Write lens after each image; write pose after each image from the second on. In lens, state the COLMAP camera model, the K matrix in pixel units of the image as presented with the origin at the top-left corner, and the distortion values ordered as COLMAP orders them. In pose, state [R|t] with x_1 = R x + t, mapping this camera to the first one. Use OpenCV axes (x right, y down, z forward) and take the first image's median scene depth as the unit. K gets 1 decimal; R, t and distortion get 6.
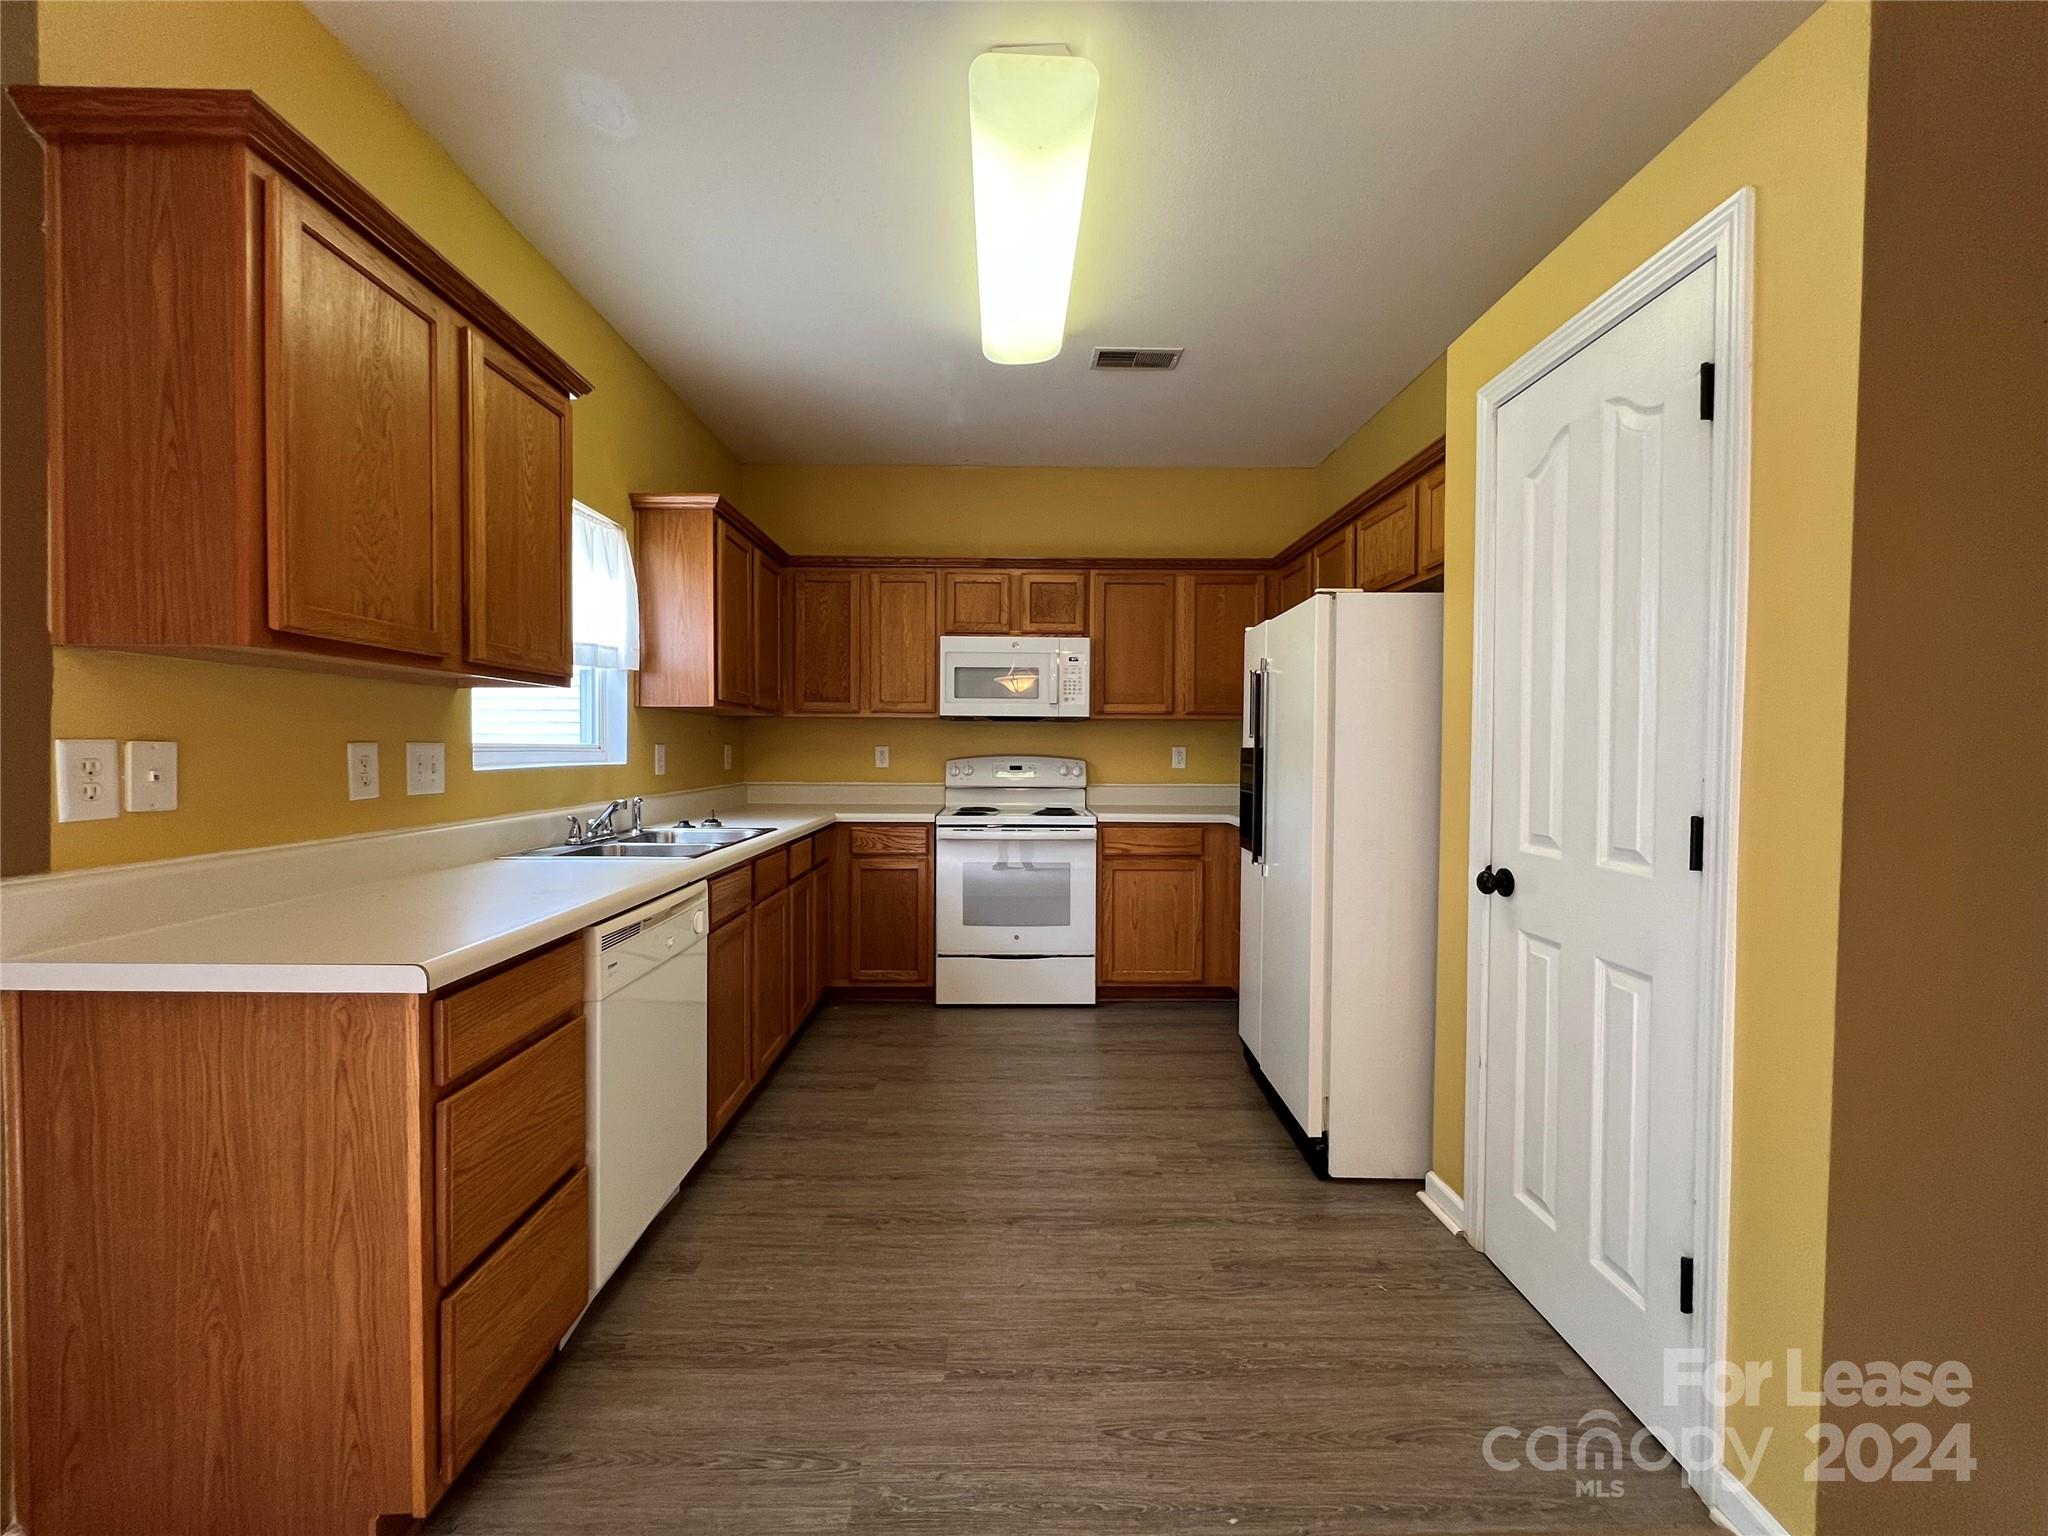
lens RADIAL K [[830.2, 0, 1024.0], [0, 830.2, 768.0], [0, 0, 1]] dist [0.000669, 0.000223]
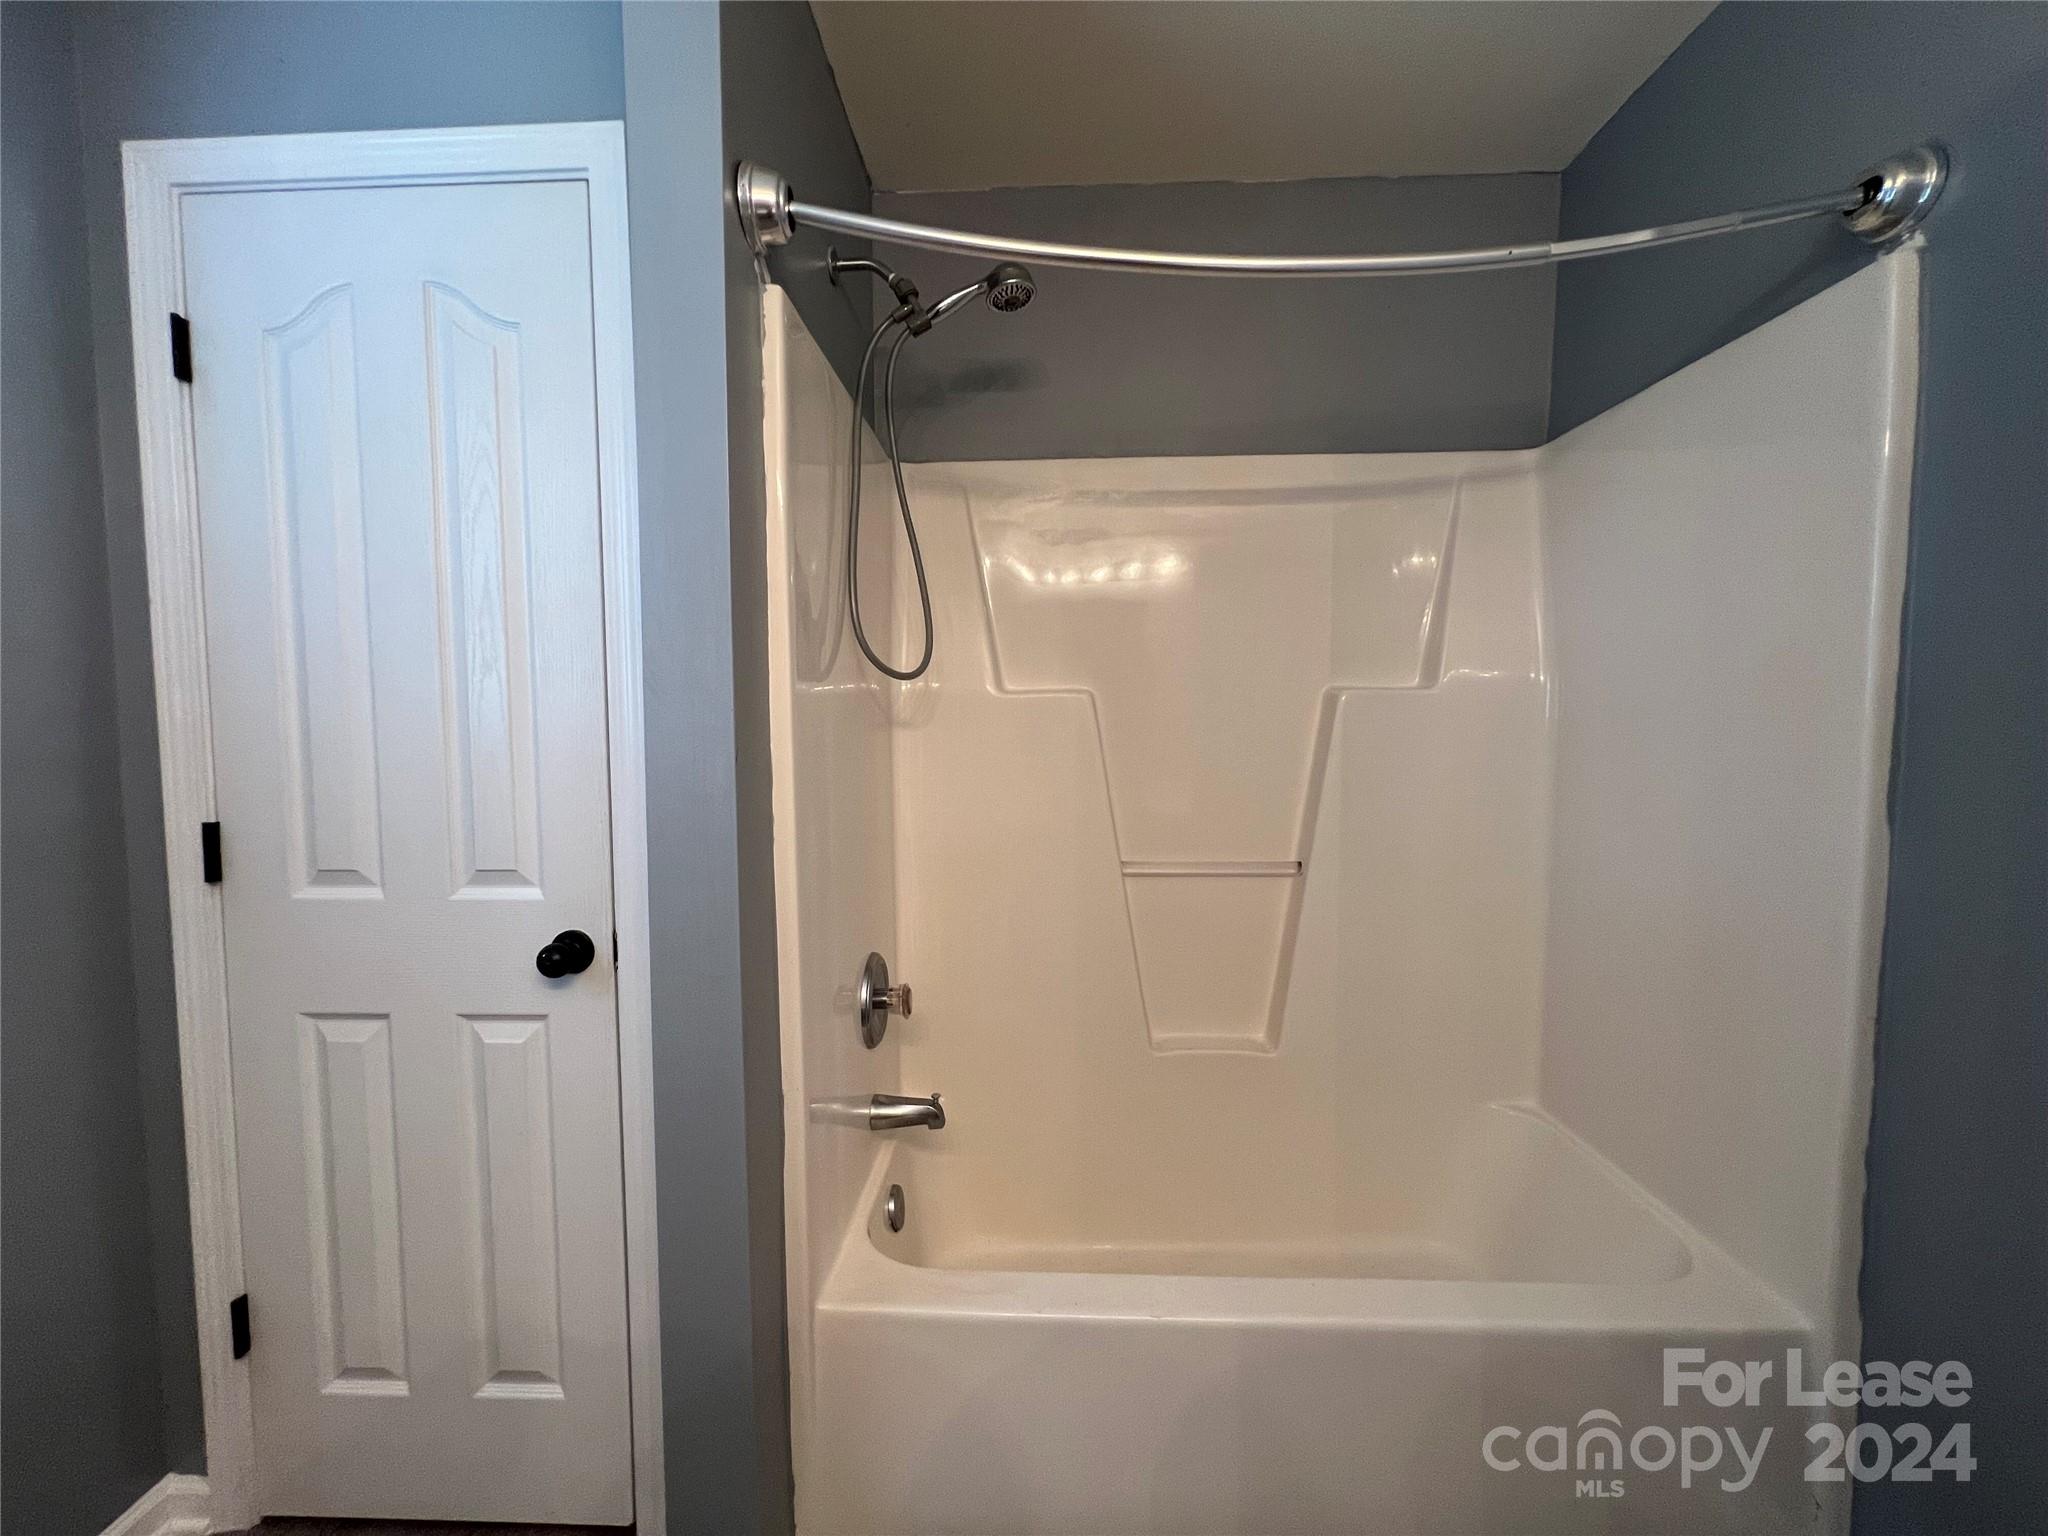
lens RADIAL K [[807.3, 0, 1024.0], [0, 807.3, 768.0], [0, 0, 1]] dist [-0.002457, -0.000319]
pose [[0.057944, -0.057203, 0.996680, -0.013036], [0.044984, 0.997493, 0.054635, -0.015281], [-0.997306, 0.041669, 0.060372, 0.381679]]
